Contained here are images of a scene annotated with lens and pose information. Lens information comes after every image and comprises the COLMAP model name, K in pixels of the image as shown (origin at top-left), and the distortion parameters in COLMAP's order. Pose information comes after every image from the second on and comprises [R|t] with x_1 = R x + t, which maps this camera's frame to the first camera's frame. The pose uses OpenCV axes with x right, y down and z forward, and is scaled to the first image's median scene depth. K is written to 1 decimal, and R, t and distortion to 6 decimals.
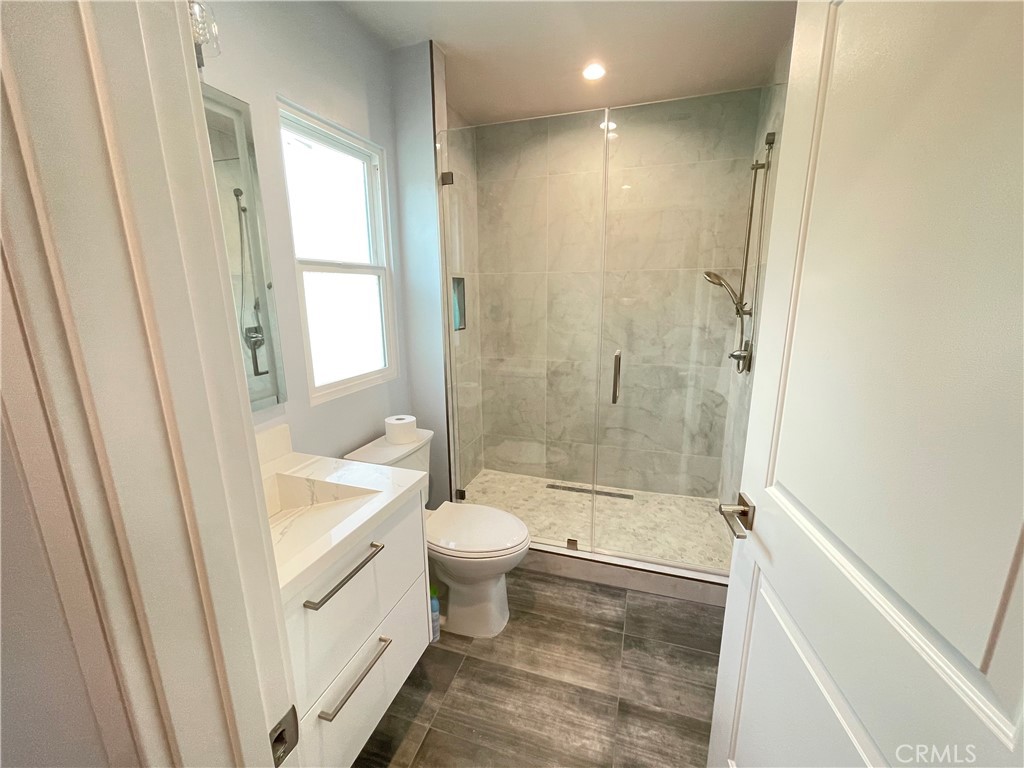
lens RADIAL K [[413.4, 0, 512.0], [0, 413.4, 384.0], [0, 0, 1]] dist [0.000174, 0.000487]
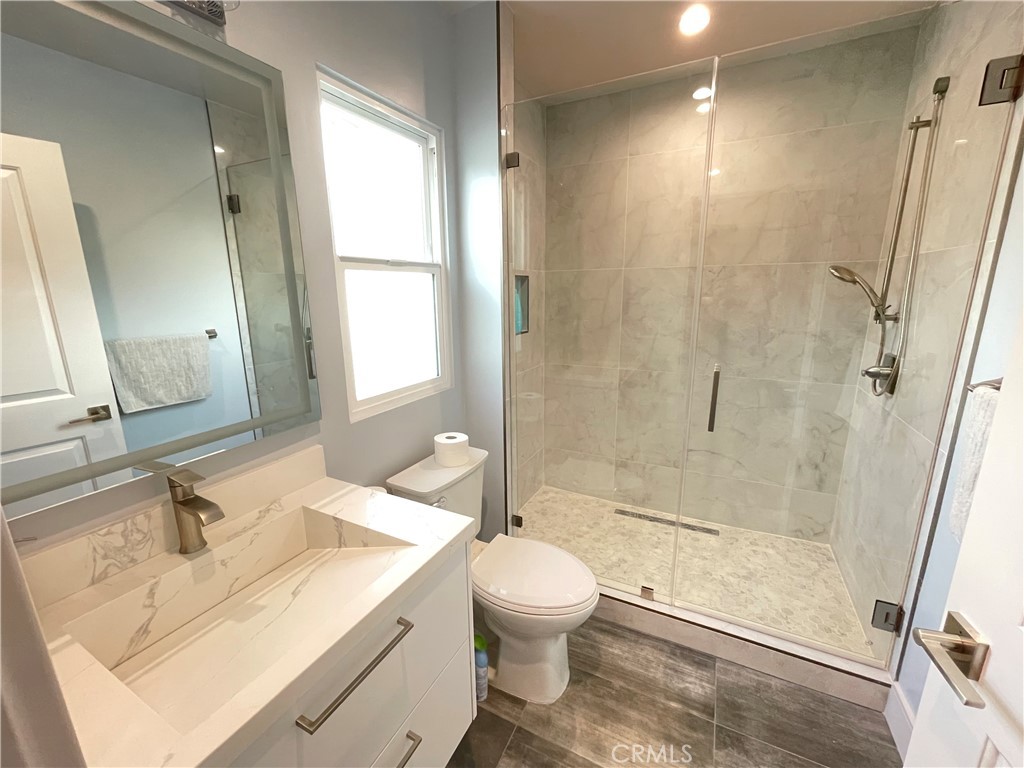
lens RADIAL K [[409.1, 0, 512.0], [0, 409.1, 384.0], [0, 0, 1]] dist [-0.002506, 0.000422]
pose [[0.988360, 0.030766, -0.148993, -0.015721], [-0.029821, 0.999518, 0.008572, -0.036922], [0.149185, -0.004029, 0.988801, 0.150685]]
